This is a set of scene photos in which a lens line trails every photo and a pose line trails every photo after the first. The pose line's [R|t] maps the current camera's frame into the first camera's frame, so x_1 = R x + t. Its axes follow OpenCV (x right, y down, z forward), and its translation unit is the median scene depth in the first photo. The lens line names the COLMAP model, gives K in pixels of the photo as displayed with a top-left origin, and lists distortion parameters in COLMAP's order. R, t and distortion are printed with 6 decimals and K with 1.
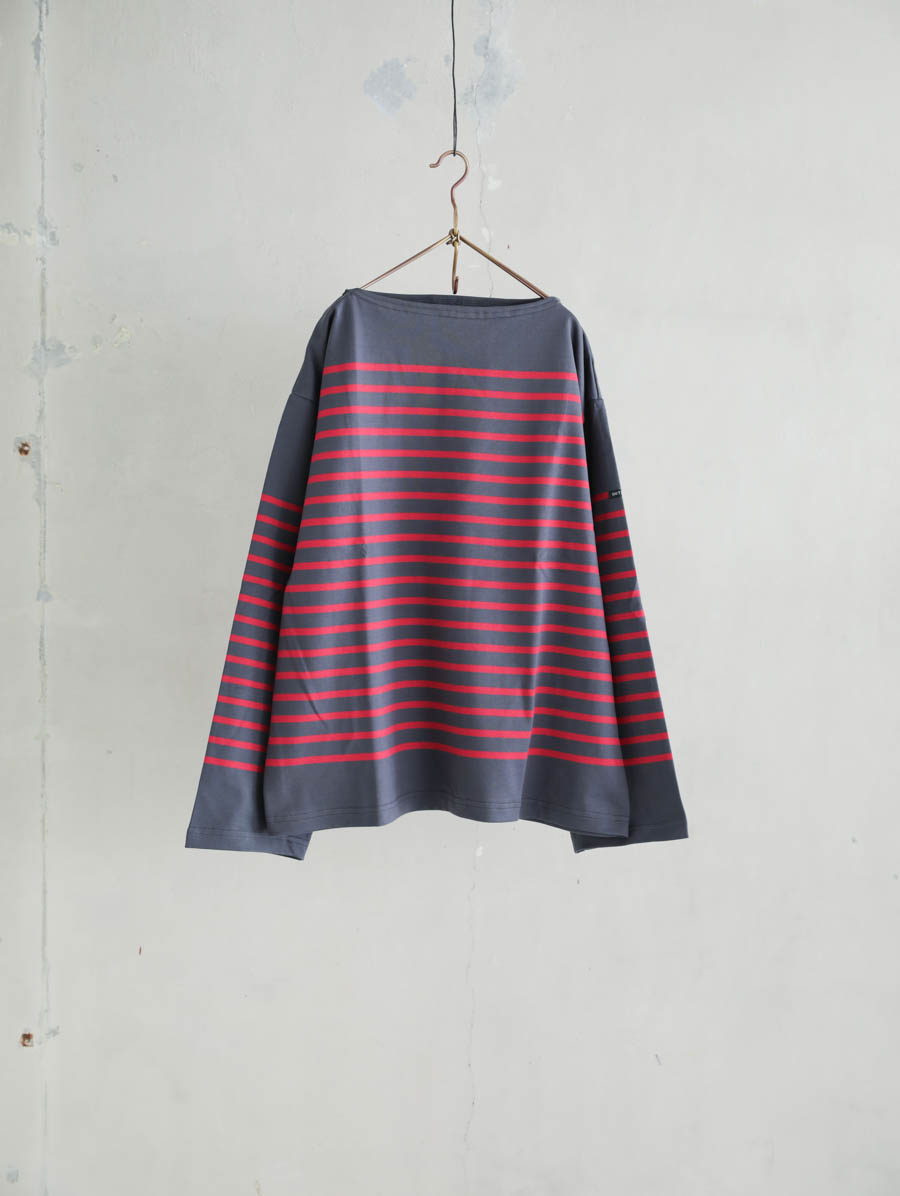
lens RADIAL K [[1685.0, 0, 447.8], [0, 1685.0, 592.8], [0, 0, 1]] dist [-0.017827, 0.000000]
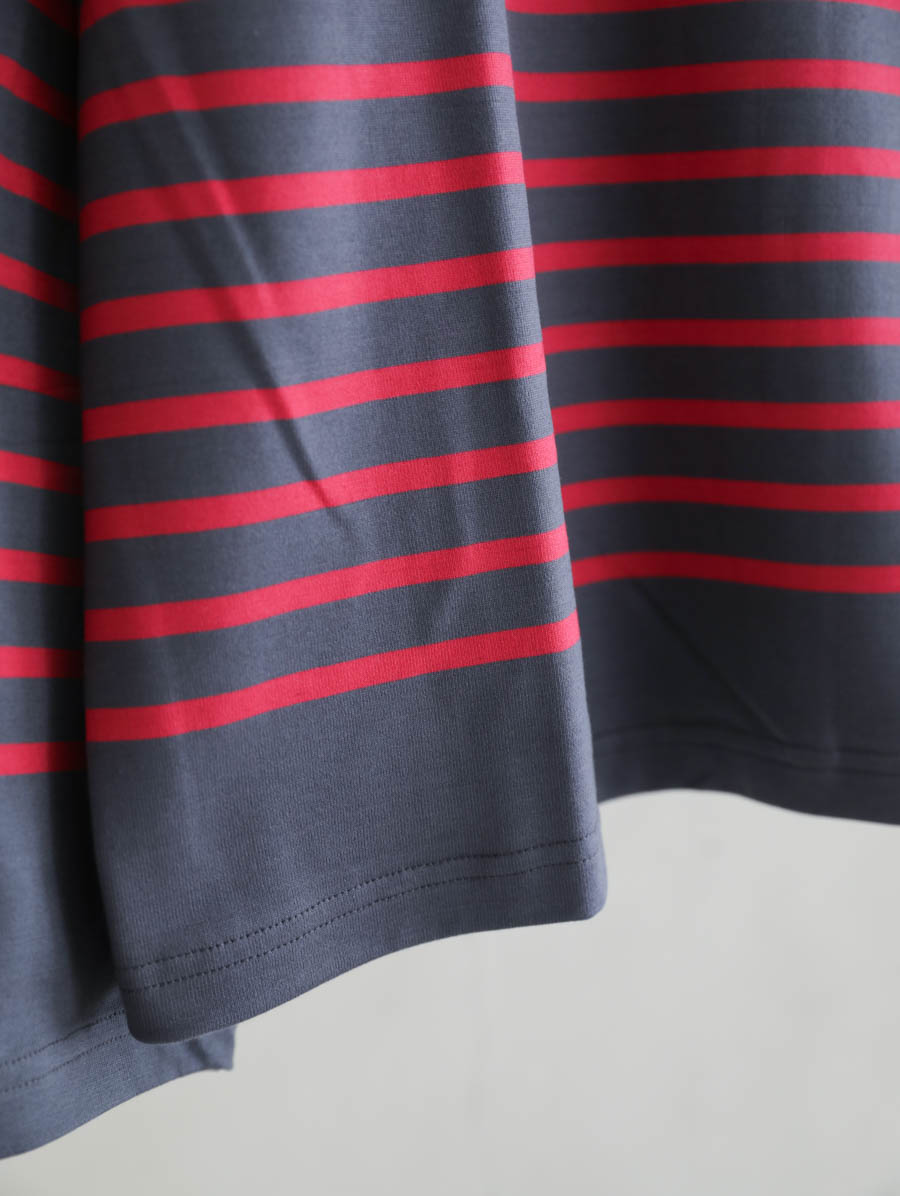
lens RADIAL K [[1685.0, 0, 449.4], [0, 1685.0, 606.5], [0, 0, 1]] dist [-0.017827, 0.000000]
pose [[0.938177, -0.114456, 0.326685, -0.133959], [0.065277, 0.985319, 0.157750, 0.054609], [-0.339945, -0.126672, 0.931875, 0.785899]]
